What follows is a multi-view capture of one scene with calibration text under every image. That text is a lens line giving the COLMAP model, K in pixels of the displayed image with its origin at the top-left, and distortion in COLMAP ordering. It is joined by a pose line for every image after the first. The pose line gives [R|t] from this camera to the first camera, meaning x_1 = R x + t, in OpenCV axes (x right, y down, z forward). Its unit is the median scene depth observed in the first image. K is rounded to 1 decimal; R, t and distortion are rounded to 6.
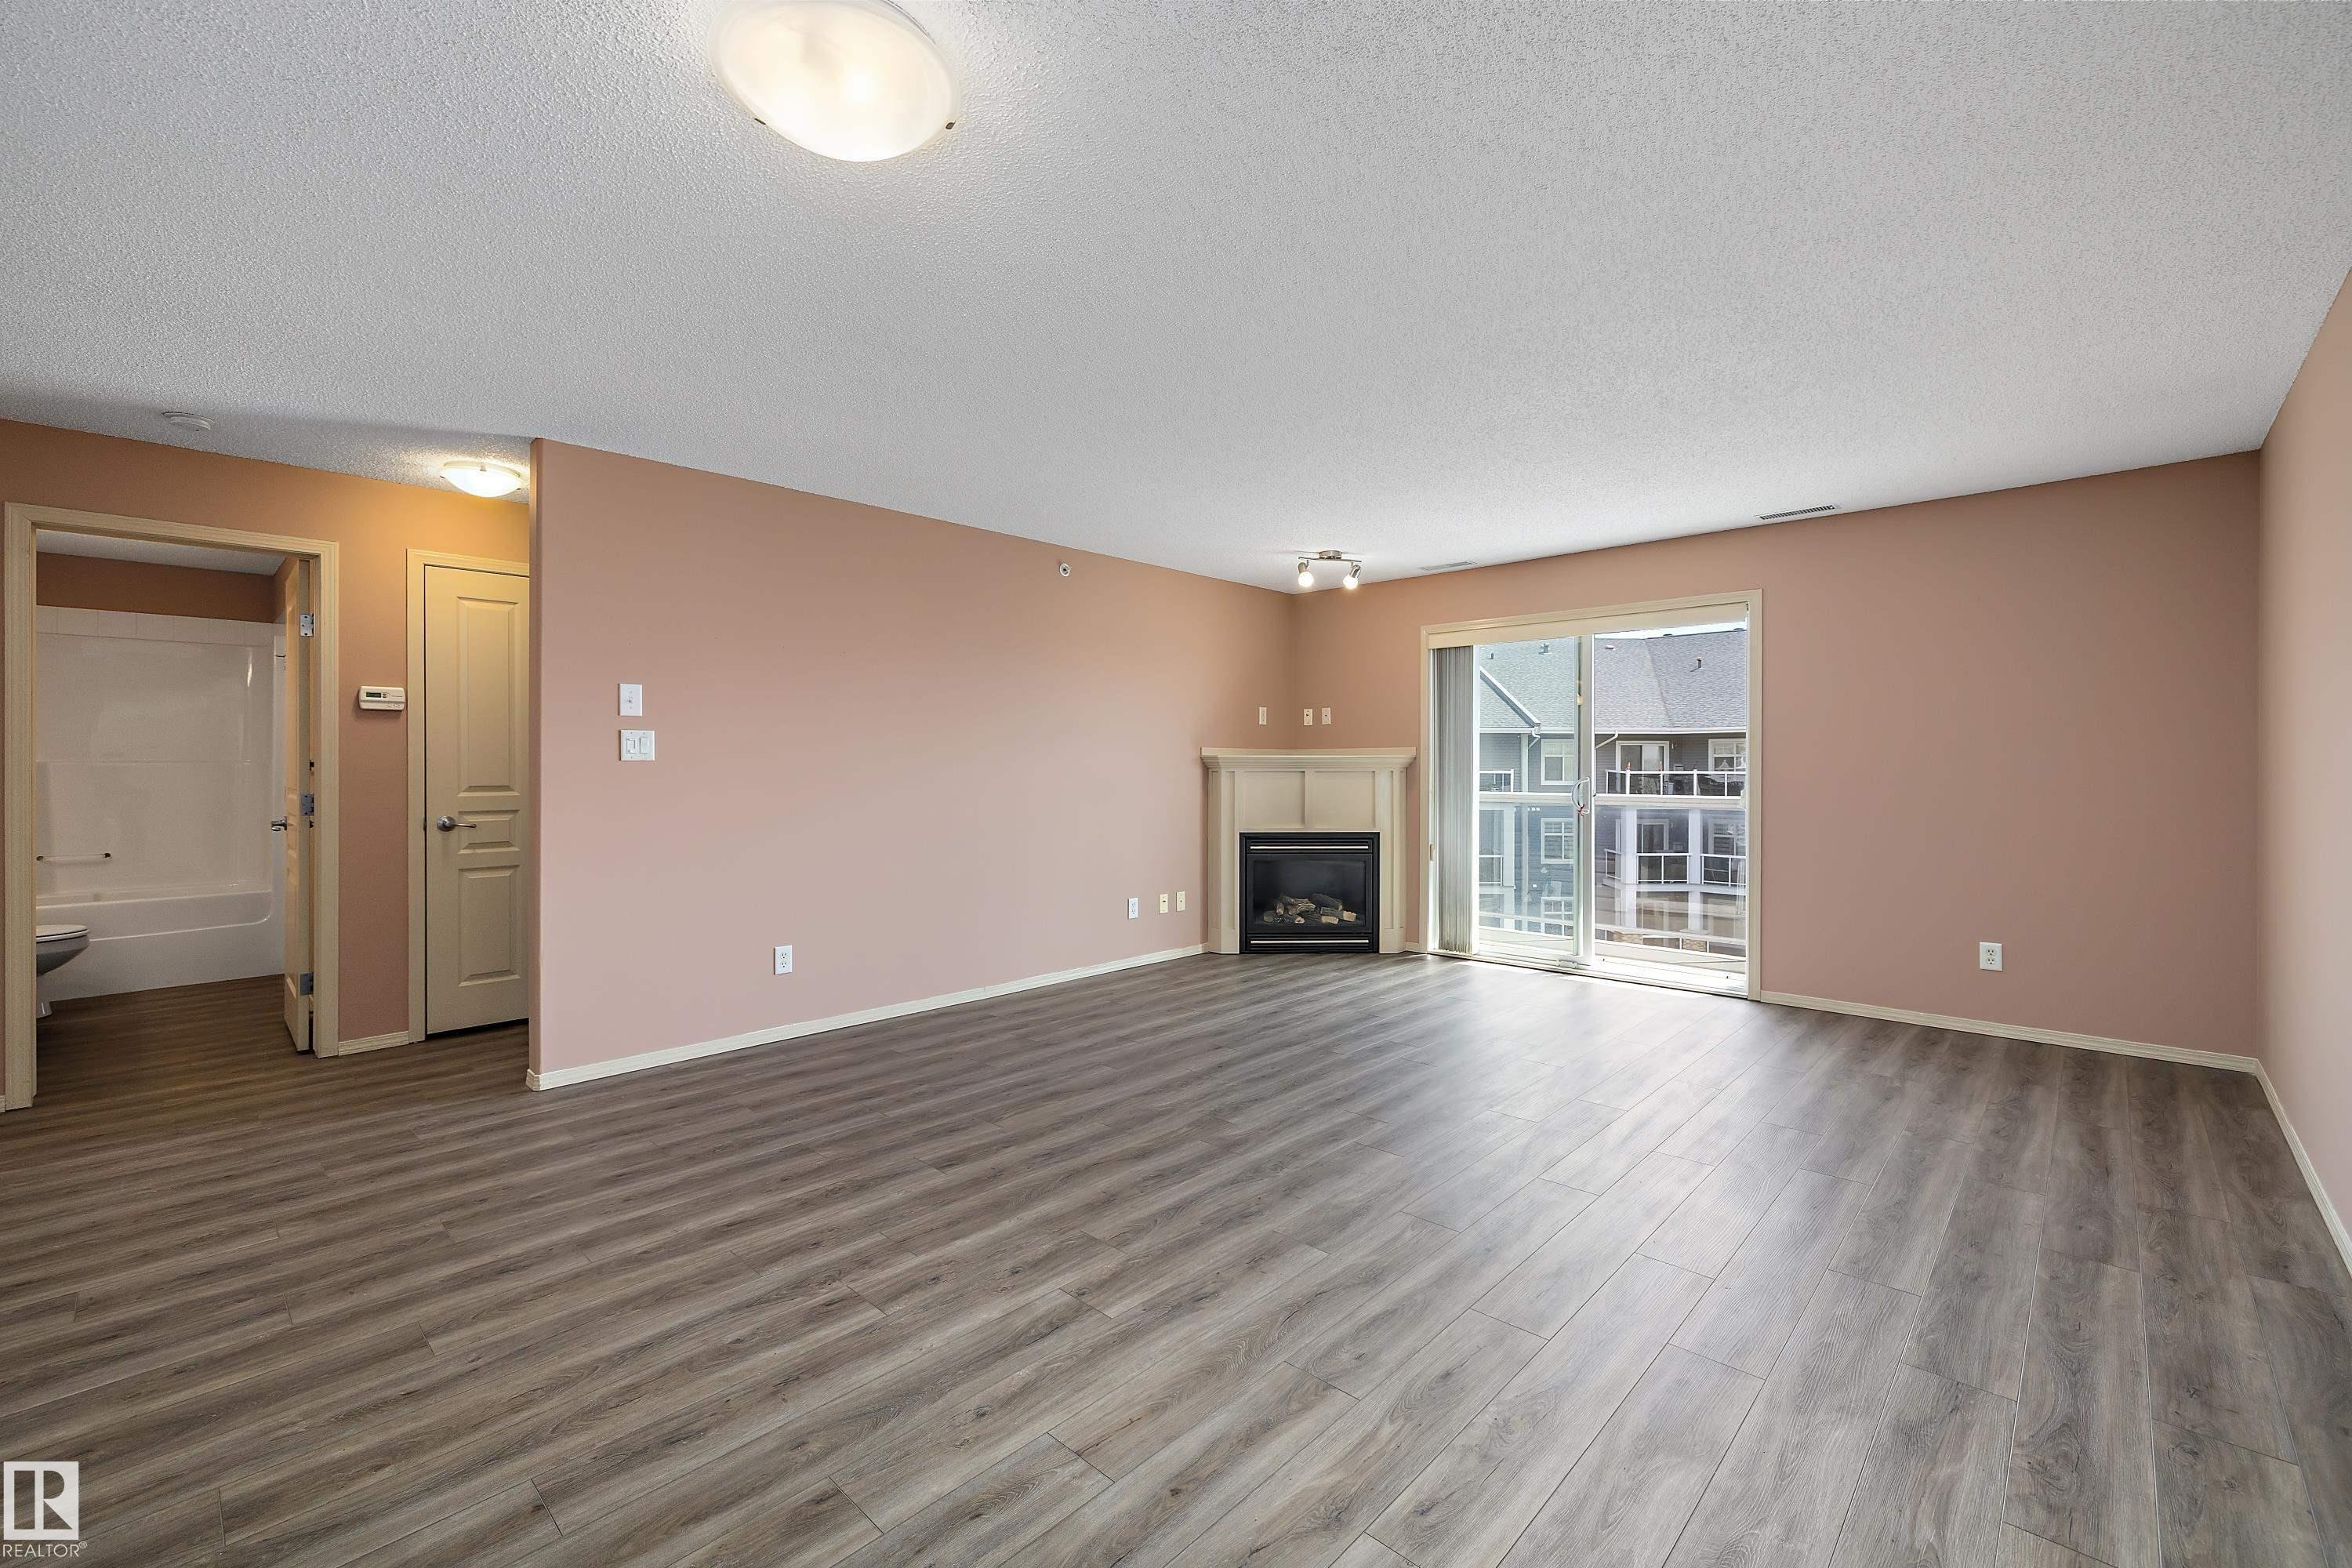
lens RADIAL K [[992.0, 0, 1172.3], [0, 992.0, 758.2], [0, 0, 1]] dist [0.000294, 0.000229]
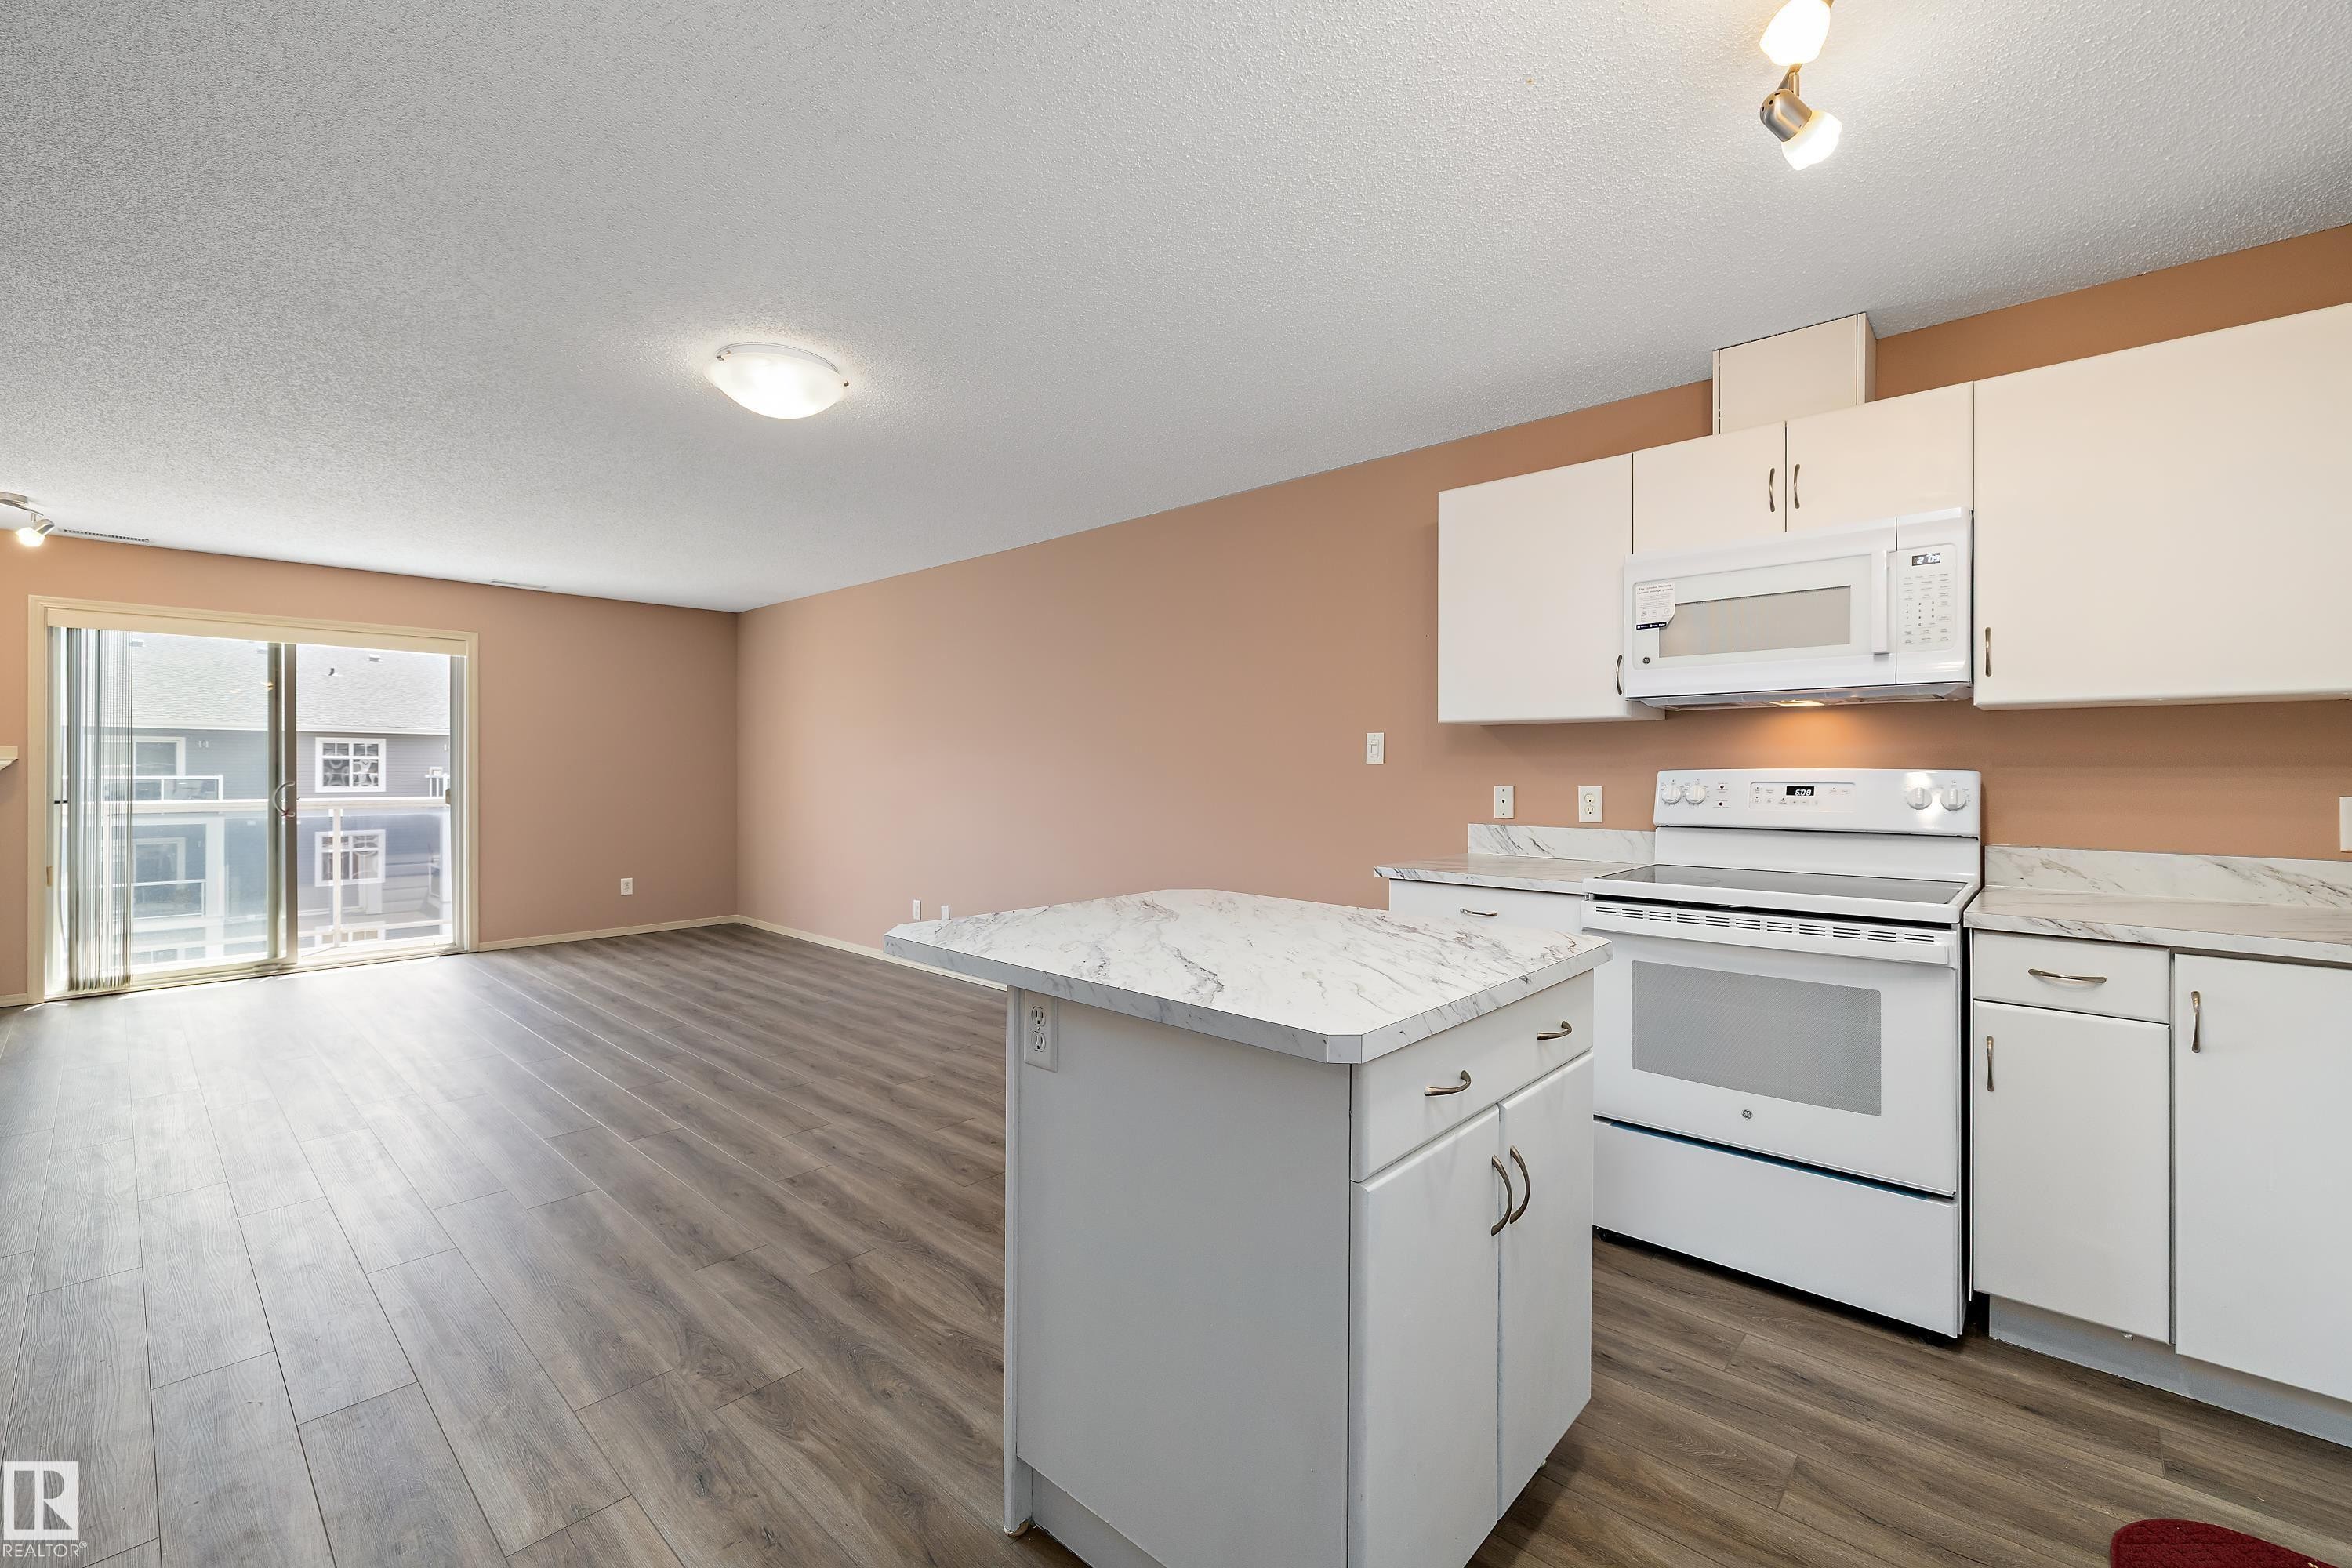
lens RADIAL K [[980.9, 0, 1168.2], [0, 980.9, 772.5], [0, 0, 1]] dist [0.001243, 0.000207]
pose [[-0.009929, -0.004436, 0.999941, -1.107367], [-0.006878, 0.999967, 0.004367, -0.000499], [-0.999927, -0.006834, -0.009960, 0.181426]]
